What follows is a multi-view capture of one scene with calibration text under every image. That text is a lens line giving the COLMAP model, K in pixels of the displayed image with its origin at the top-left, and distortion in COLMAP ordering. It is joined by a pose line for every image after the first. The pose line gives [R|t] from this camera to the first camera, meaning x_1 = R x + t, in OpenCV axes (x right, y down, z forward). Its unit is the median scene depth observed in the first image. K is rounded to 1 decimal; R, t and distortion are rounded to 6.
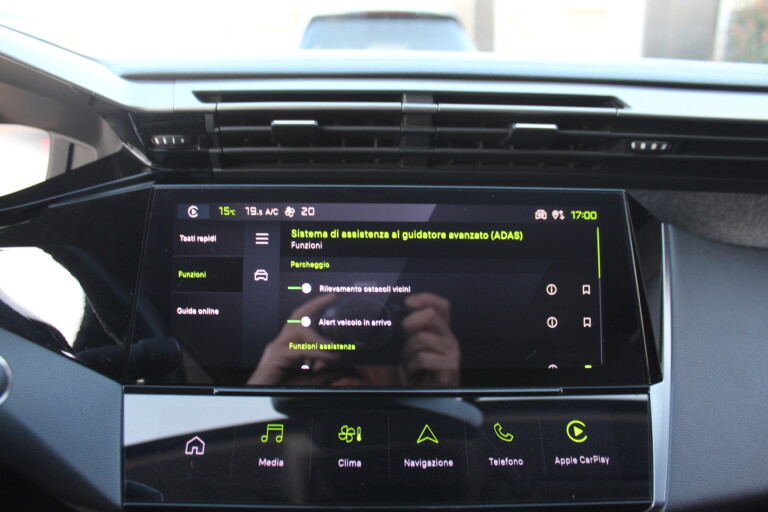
lens RADIAL K [[628.4, 0, 384.0], [0, 628.4, 256.0], [0, 0, 1]] dist [-0.161840, 0.130083]
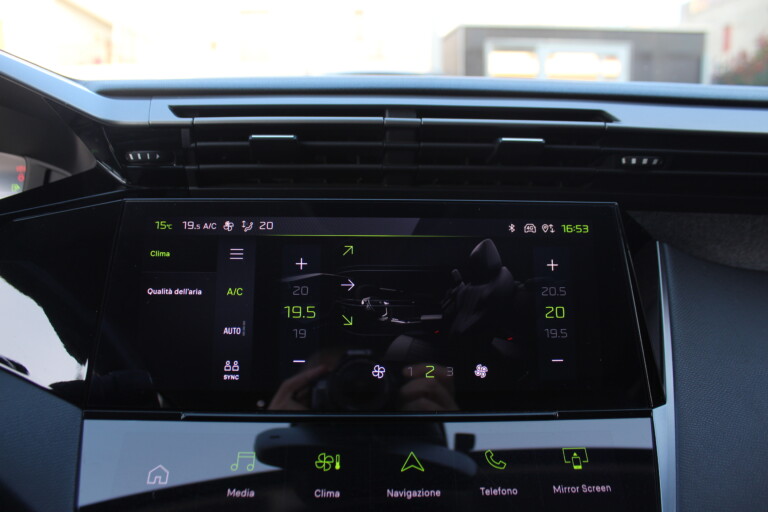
lens RADIAL K [[628.4, 0, 384.0], [0, 628.4, 256.0], [0, 0, 1]] dist [-0.161840, 0.130083]
pose [[0.999944, -0.004158, 0.009765, 0.017960], [0.005133, 0.994769, -0.102025, 0.068317], [-0.009290, 0.102070, 0.994734, 0.053929]]
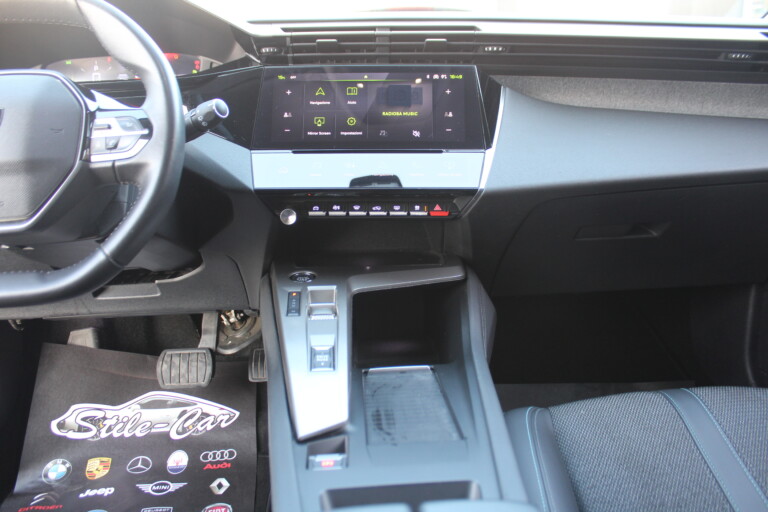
lens RADIAL K [[628.4, 0, 384.0], [0, 628.4, 256.0], [0, 0, 1]] dist [-0.161840, 0.130083]
pose [[0.998962, -0.004570, -0.045332, 0.152978], [0.005158, 0.999904, 0.012862, 0.517497], [0.045269, -0.013082, 0.998889, -1.175621]]
